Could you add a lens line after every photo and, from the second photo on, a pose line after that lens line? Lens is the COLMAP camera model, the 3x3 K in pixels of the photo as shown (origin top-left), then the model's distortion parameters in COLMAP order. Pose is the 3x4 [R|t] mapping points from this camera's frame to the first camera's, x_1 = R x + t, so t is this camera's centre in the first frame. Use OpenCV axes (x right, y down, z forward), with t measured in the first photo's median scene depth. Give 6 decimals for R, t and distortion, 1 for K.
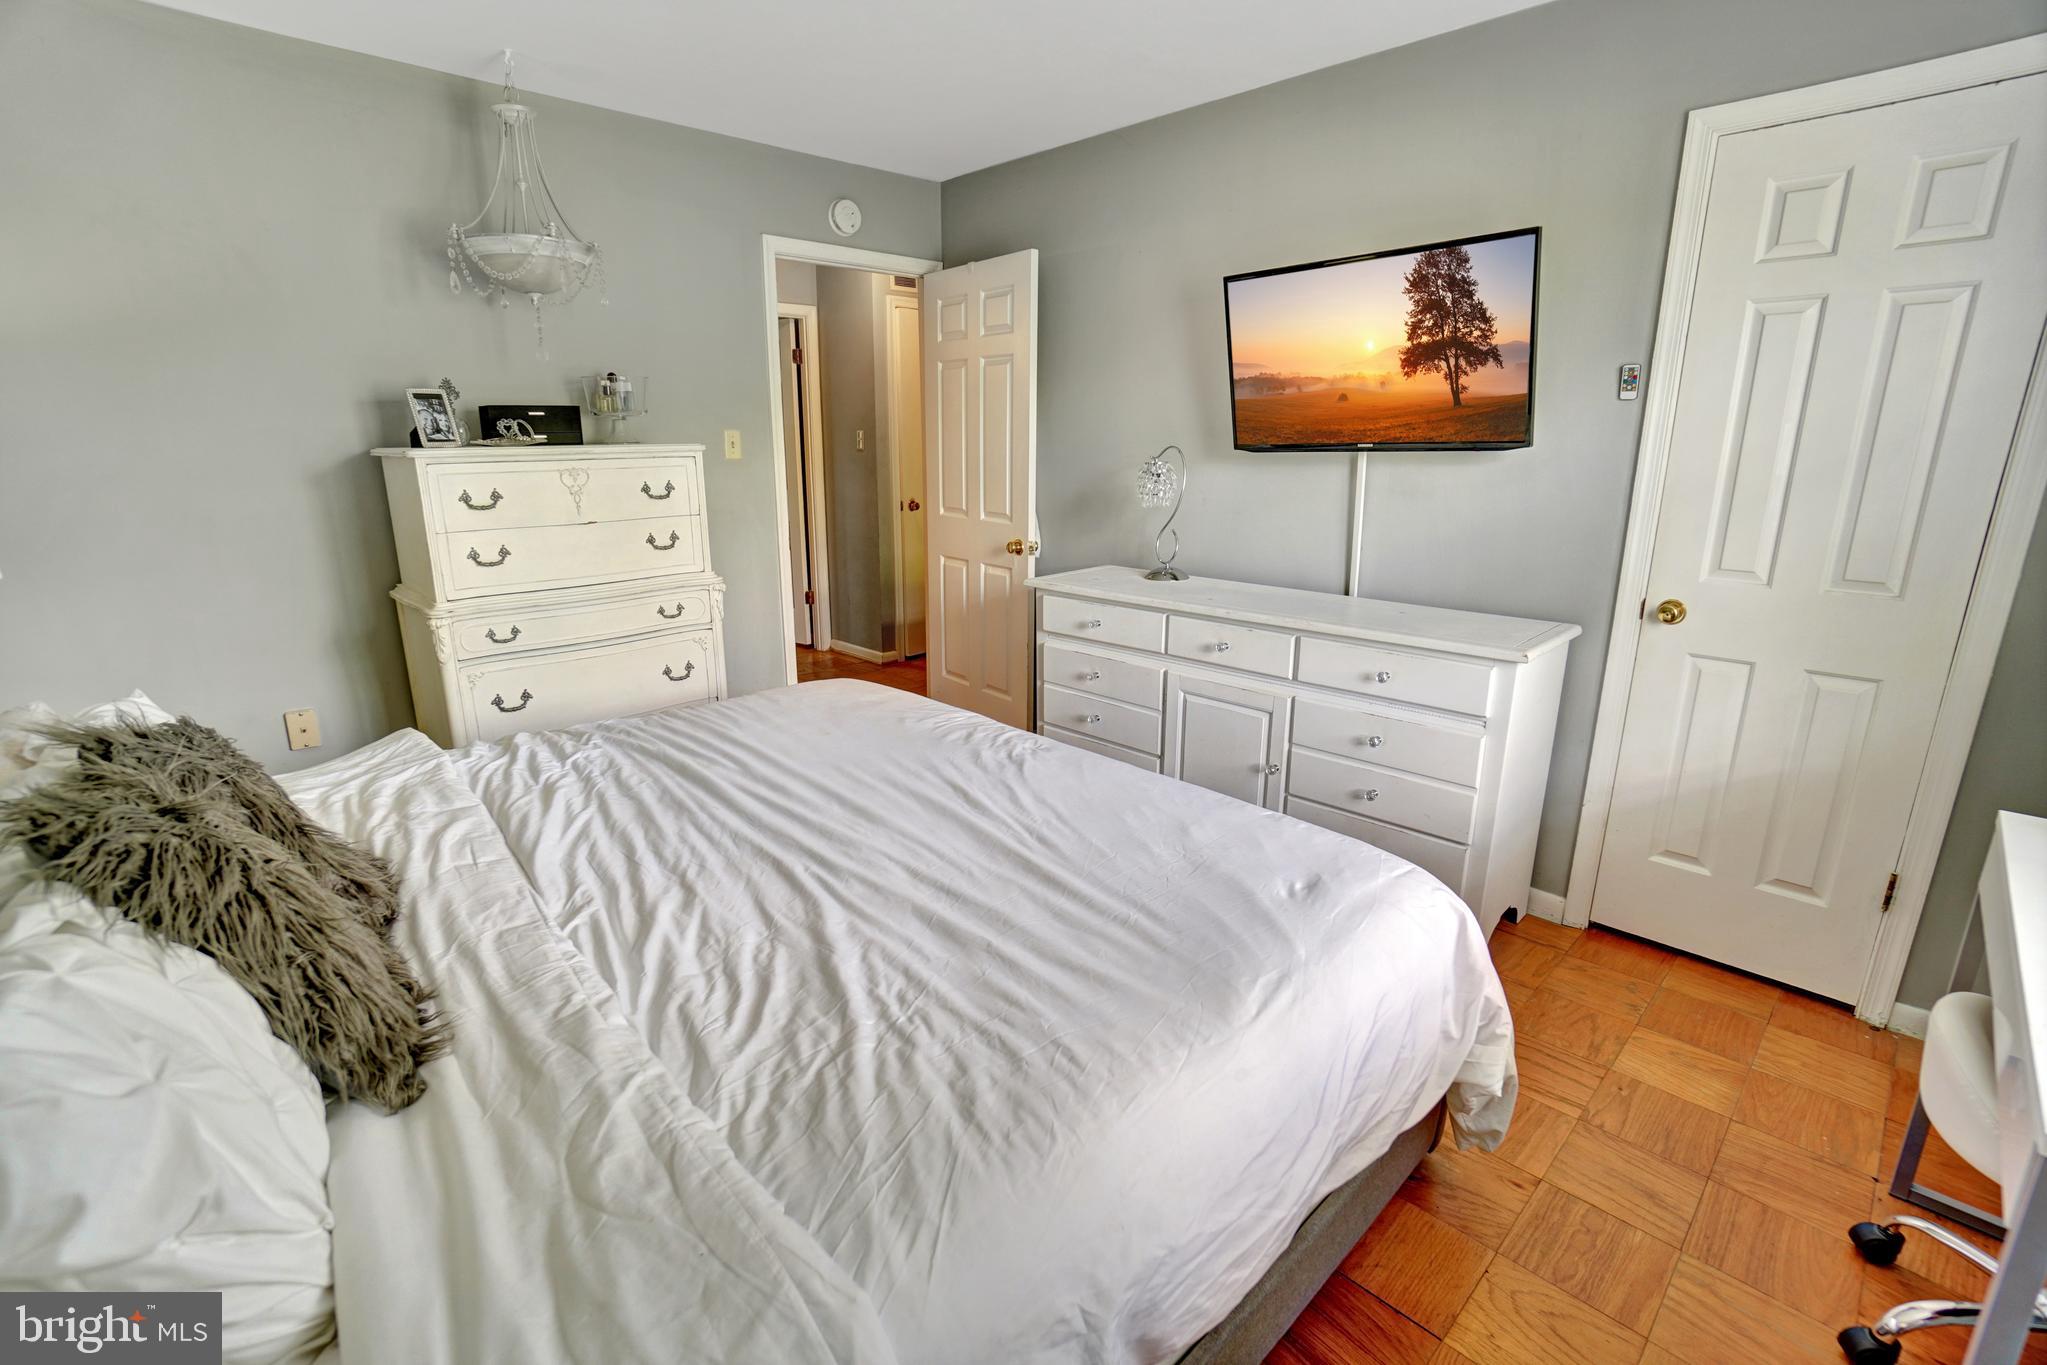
lens RADIAL K [[934.2, 0, 1022.4], [0, 934.2, 667.0], [0, 0, 1]] dist [-0.053351, 0.016539]
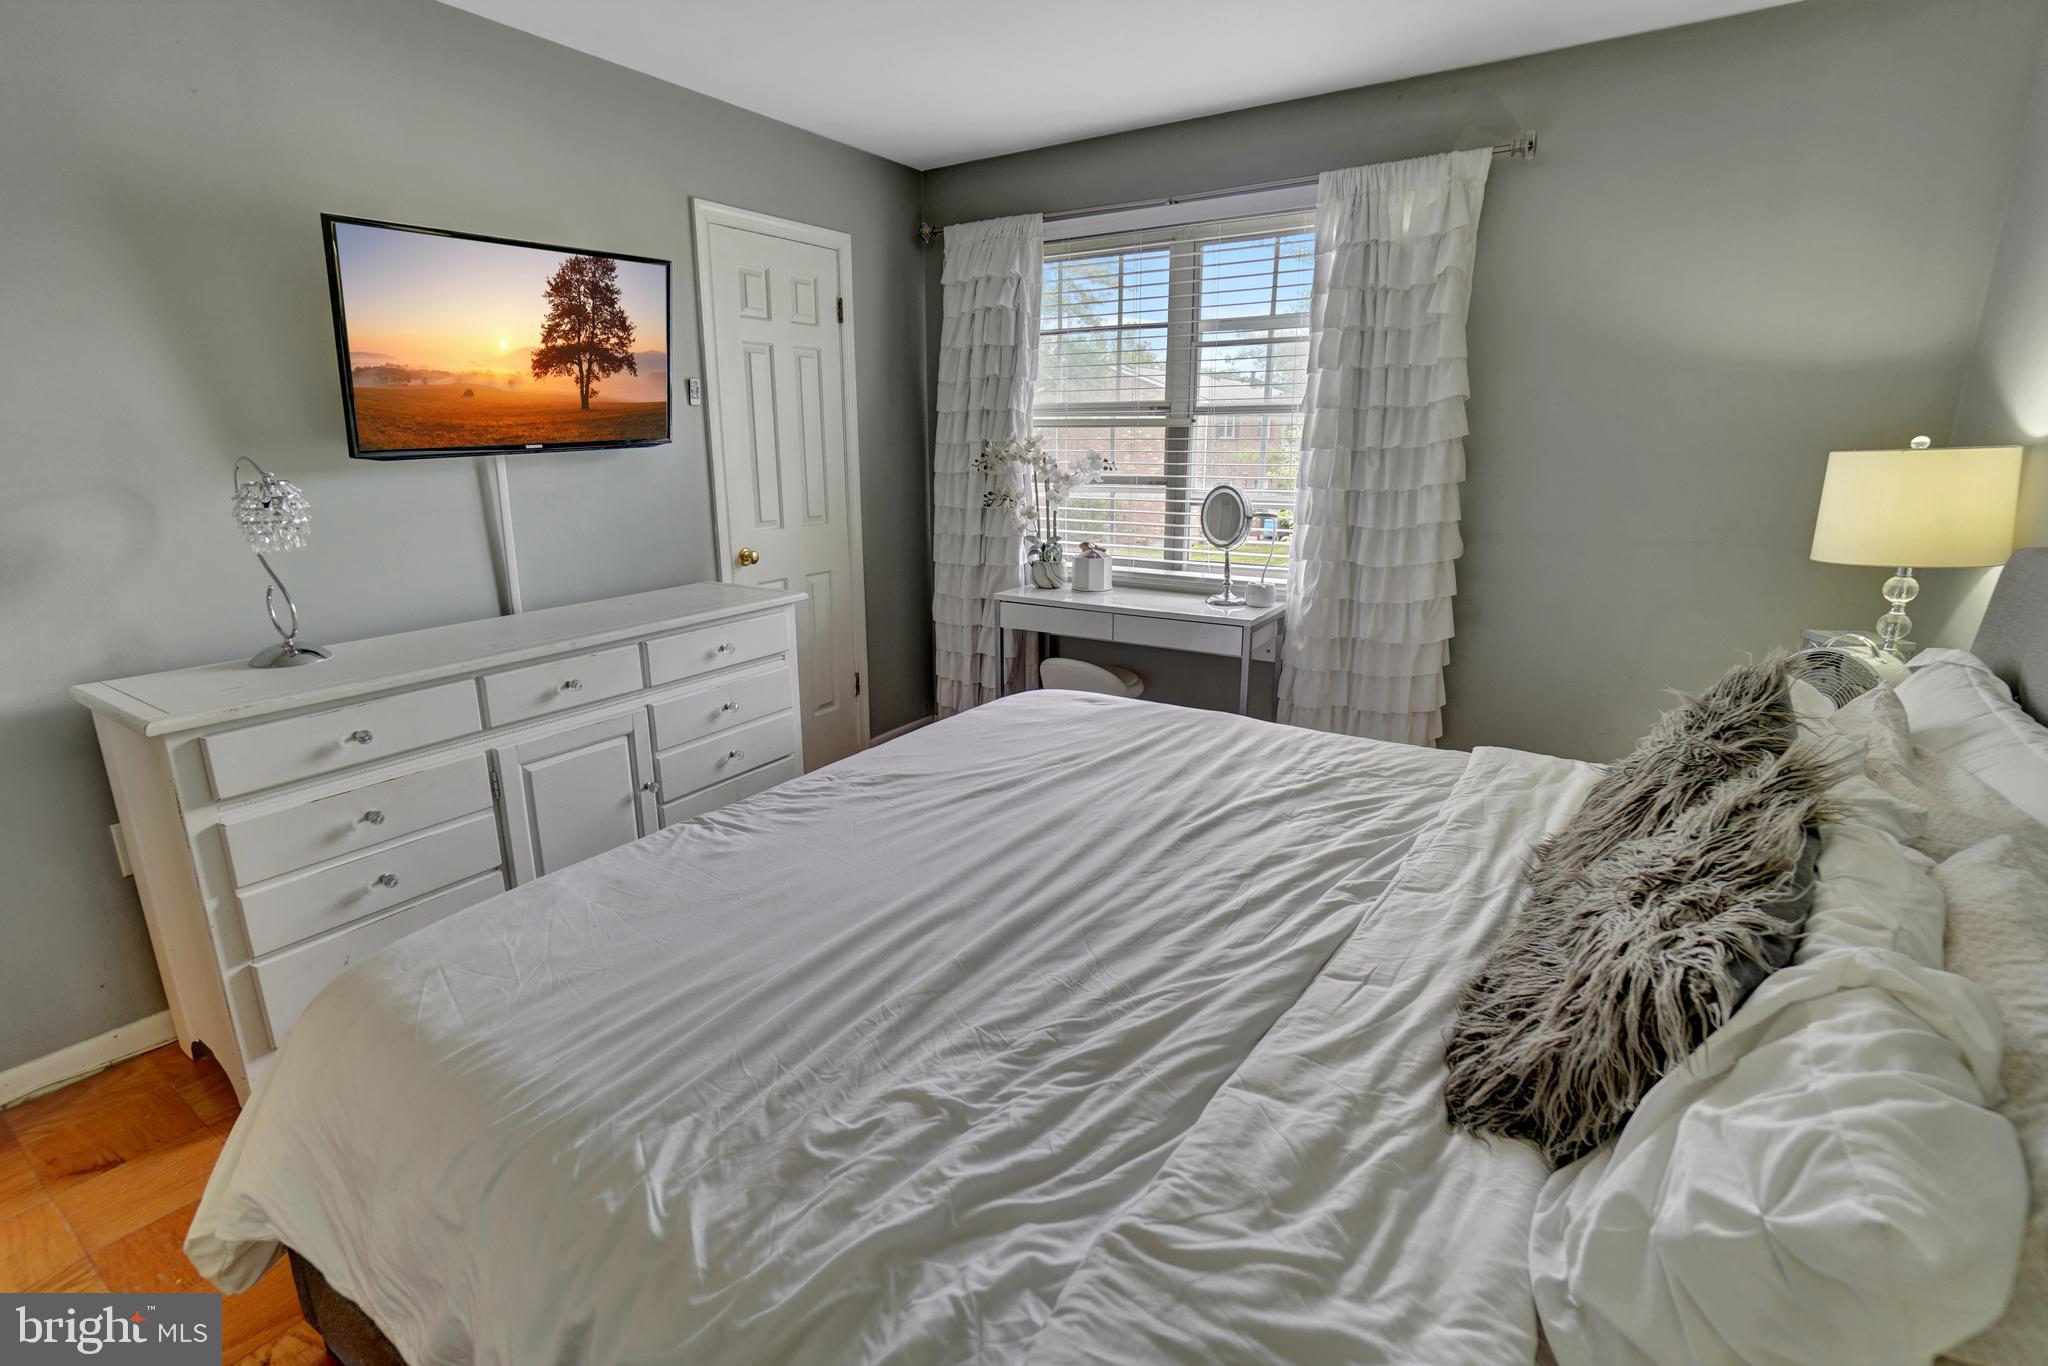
lens RADIAL K [[934.6, 0, 1024.9], [0, 934.6, 675.6], [0, 0, 1]] dist [-0.053351, 0.016539]
pose [[-0.233445, -0.237090, 0.943022, -0.823957], [0.235996, 0.927007, 0.291485, -0.217359], [-0.943297, 0.290595, -0.160453, 0.905475]]
